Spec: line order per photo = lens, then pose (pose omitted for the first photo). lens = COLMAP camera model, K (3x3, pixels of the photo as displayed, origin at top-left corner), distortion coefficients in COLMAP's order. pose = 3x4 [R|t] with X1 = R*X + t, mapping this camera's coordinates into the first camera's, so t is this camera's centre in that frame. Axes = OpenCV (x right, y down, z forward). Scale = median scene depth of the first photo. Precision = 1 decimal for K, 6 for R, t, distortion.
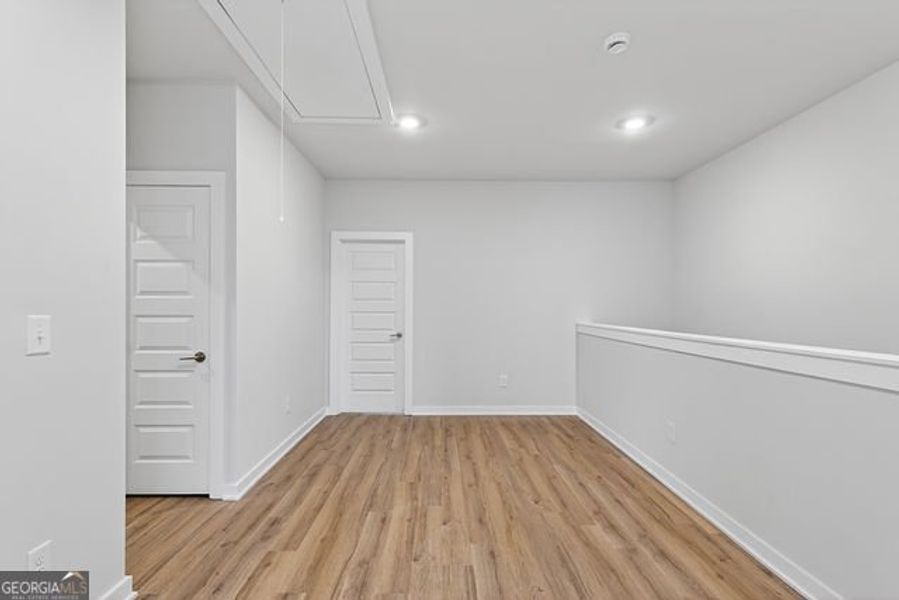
lens RADIAL K [[430.3, 0, 445.7], [0, 430.3, 307.3], [0, 0, 1]] dist [0.002318, 0.000172]
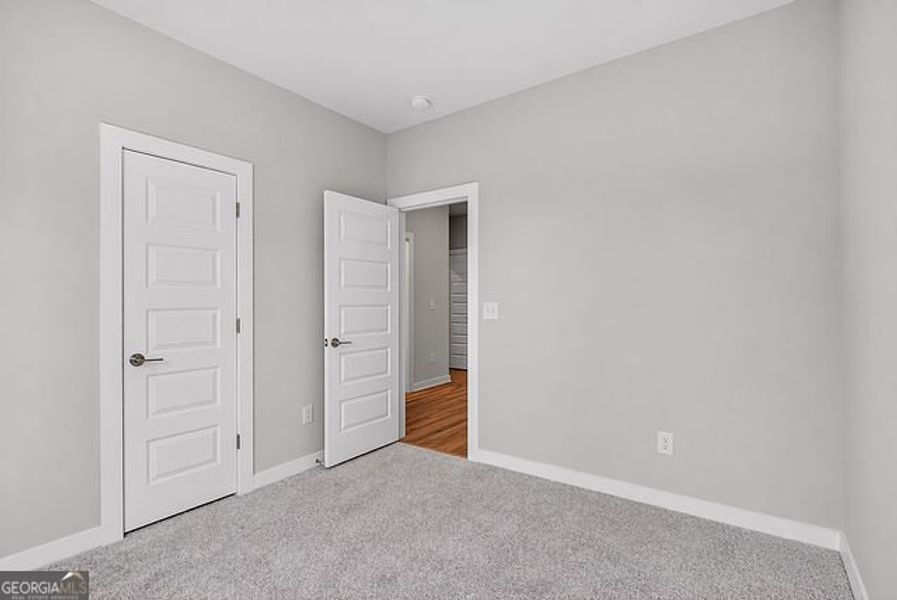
lens RADIAL K [[430.6, 0, 450.9], [0, 430.6, 299.6], [0, 0, 1]] dist [0.001916, 0.000204]
pose [[0.805826, -0.005980, -0.592122, 0.841515], [0.004525, 0.999982, -0.003941, 0.010813], [0.592135, 0.000496, 0.805839, -1.133736]]
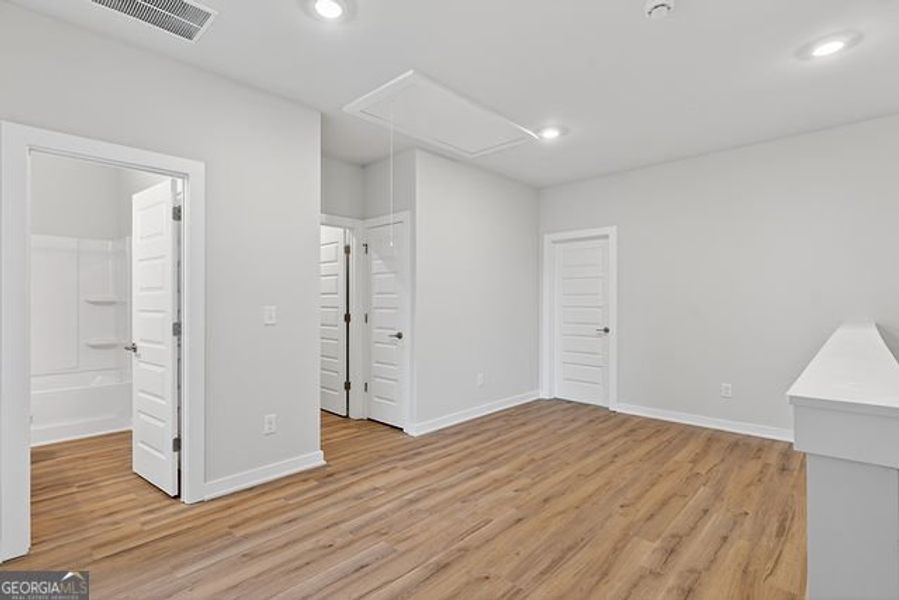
lens RADIAL K [[431.6, 0, 451.9], [0, 431.6, 299.6], [0, 0, 1]] dist [0.001916, 0.000204]
pose [[0.715868, -0.008396, -0.698185, 0.569404], [0.003419, 0.999958, -0.008520, 0.002930], [0.698227, 0.003712, 0.715867, 0.048278]]
